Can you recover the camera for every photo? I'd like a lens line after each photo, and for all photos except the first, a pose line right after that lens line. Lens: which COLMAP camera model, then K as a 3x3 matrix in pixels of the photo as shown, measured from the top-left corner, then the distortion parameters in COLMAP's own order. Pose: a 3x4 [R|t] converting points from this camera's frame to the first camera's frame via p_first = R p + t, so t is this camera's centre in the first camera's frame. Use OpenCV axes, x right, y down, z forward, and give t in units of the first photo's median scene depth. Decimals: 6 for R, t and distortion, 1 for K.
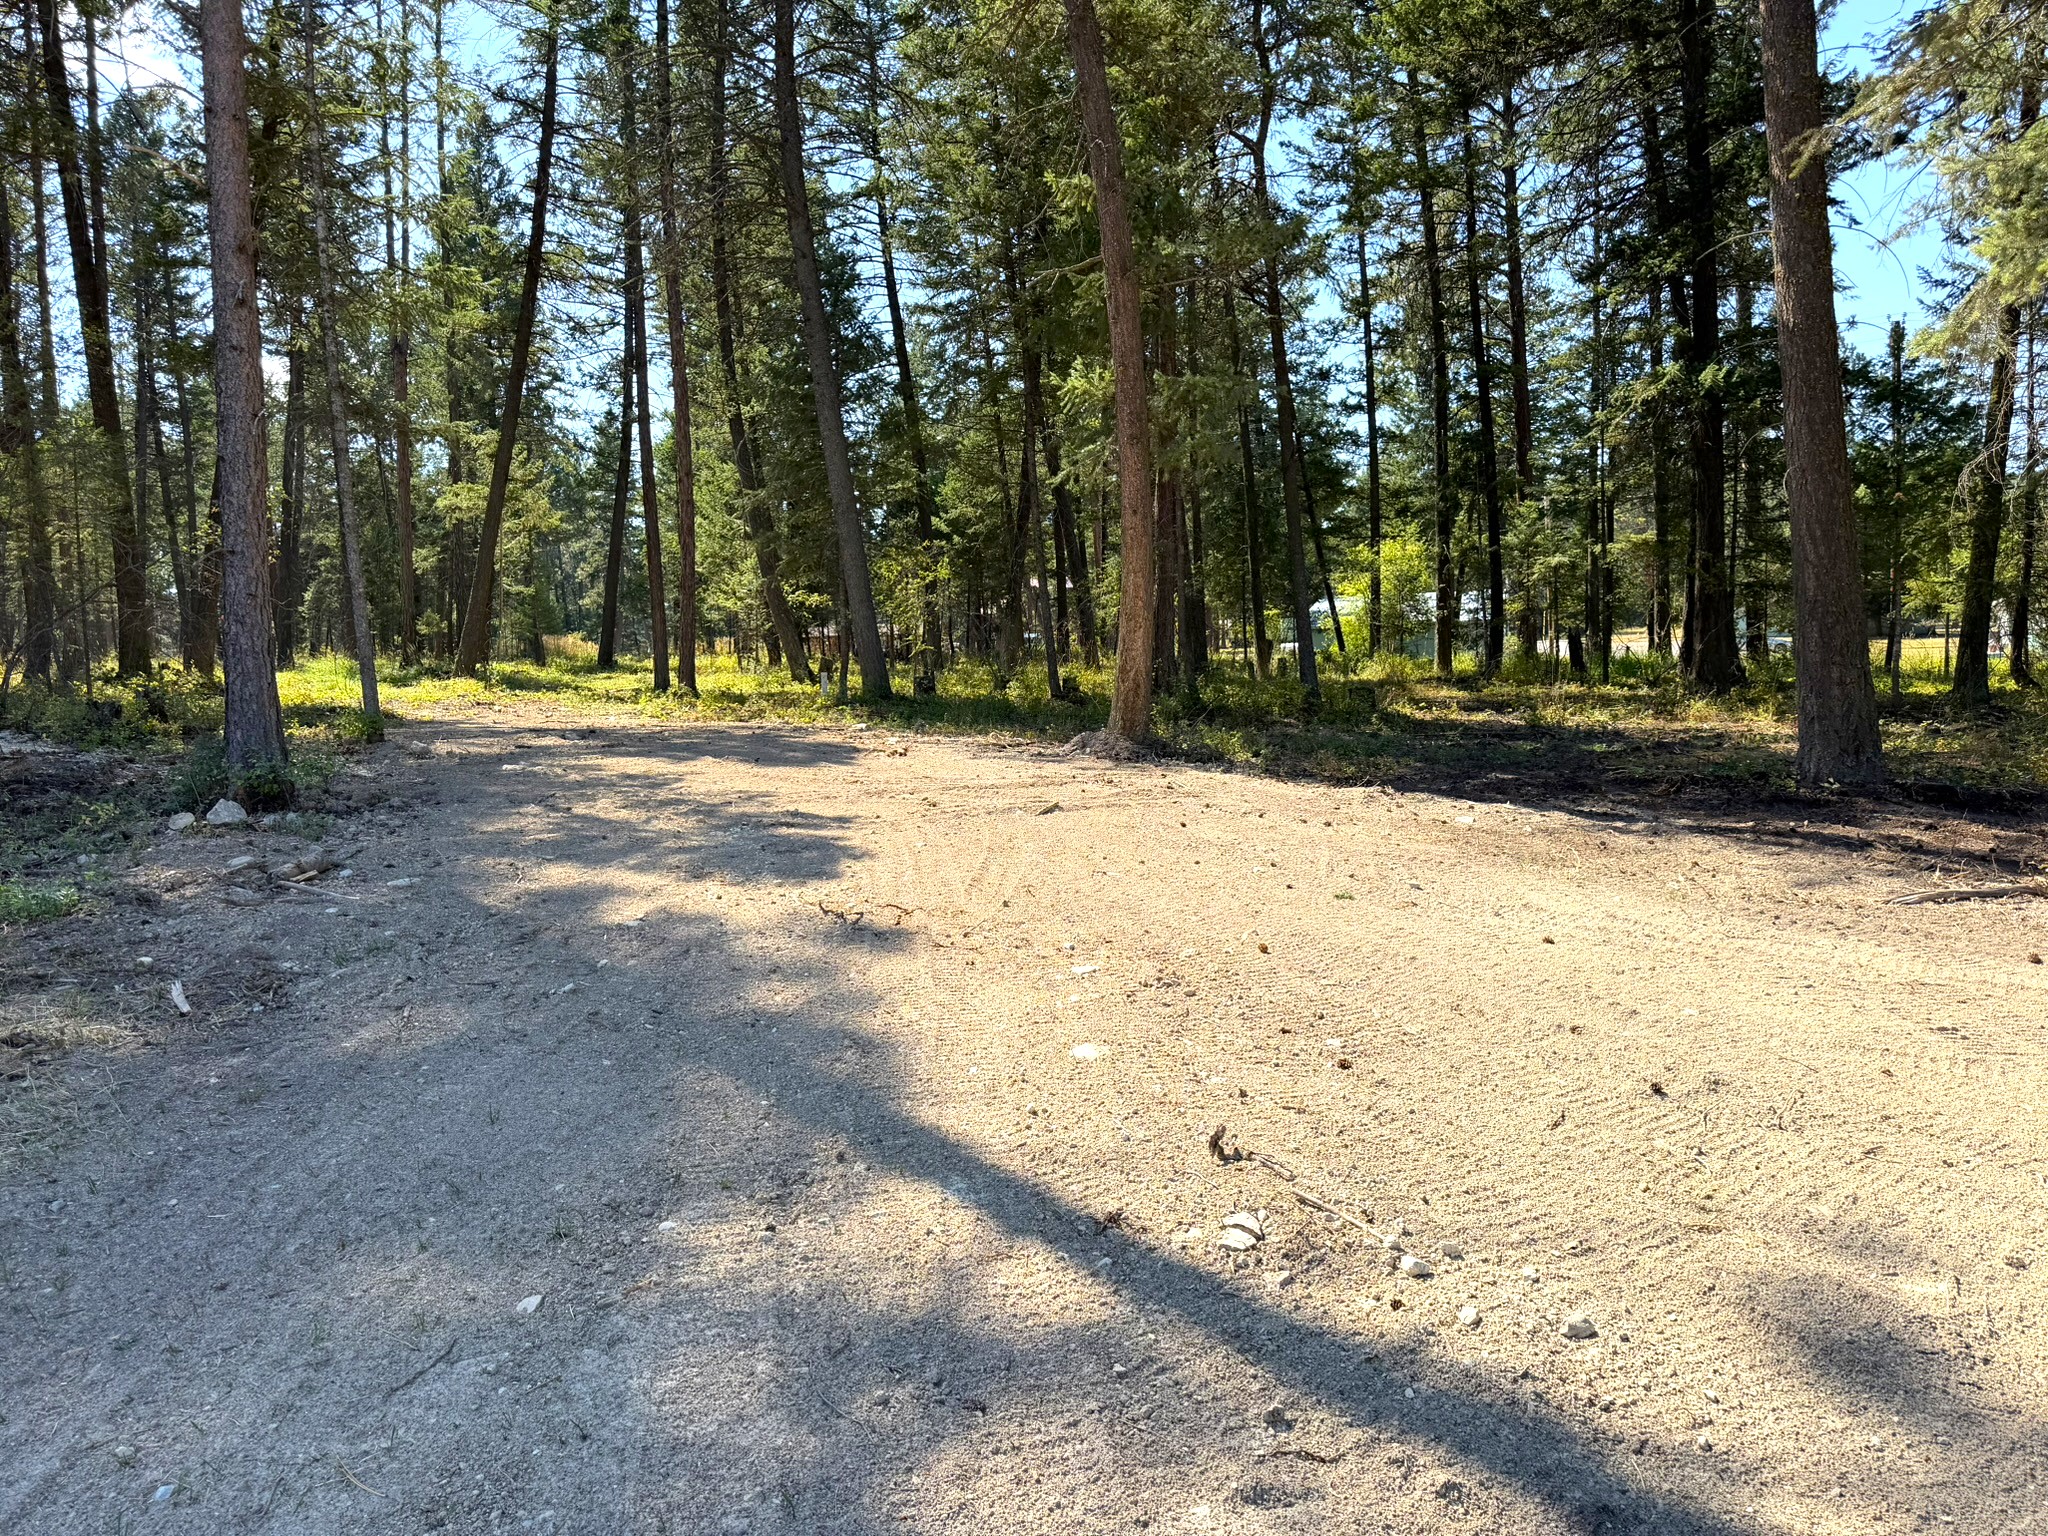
lens RADIAL K [[1430.1, 0, 1024.3], [0, 1430.1, 768.1], [0, 0, 1]] dist [0.002681, -0.000943]
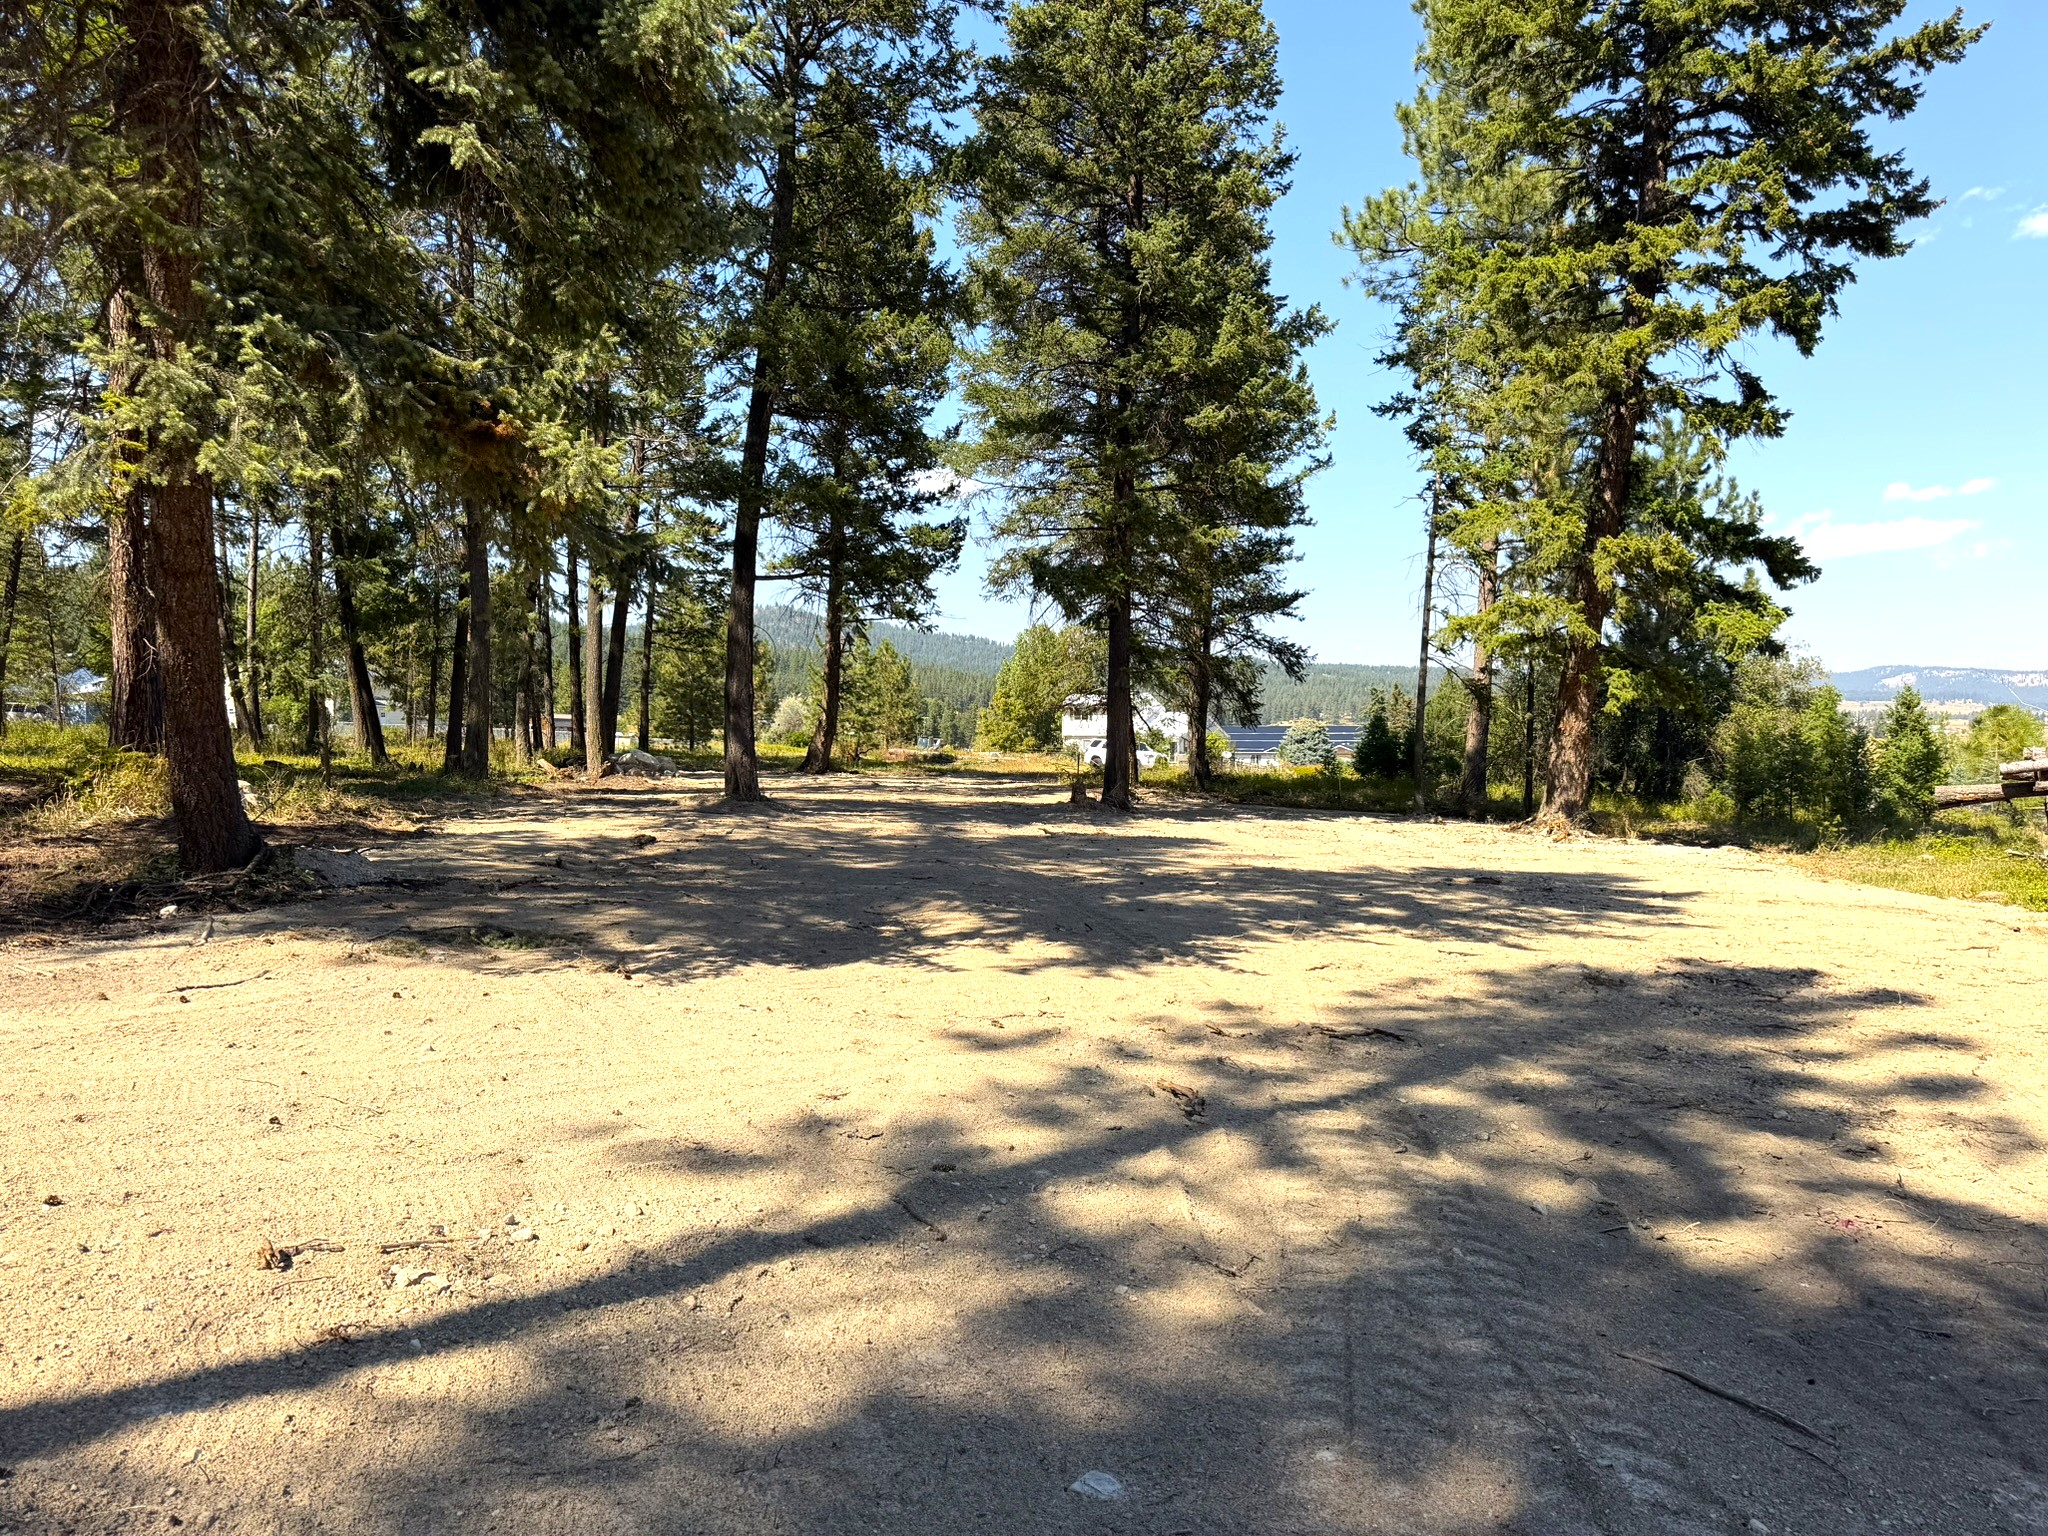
lens RADIAL K [[1430.1, 0, 1024.2], [0, 1430.1, 767.5], [0, 0, 1]] dist [0.002681, -0.000943]
pose [[-0.124967, -0.009392, 0.992116, -1.125196], [0.041548, 0.999029, 0.014690, -0.089137], [-0.991291, 0.043056, -0.124455, 0.700390]]
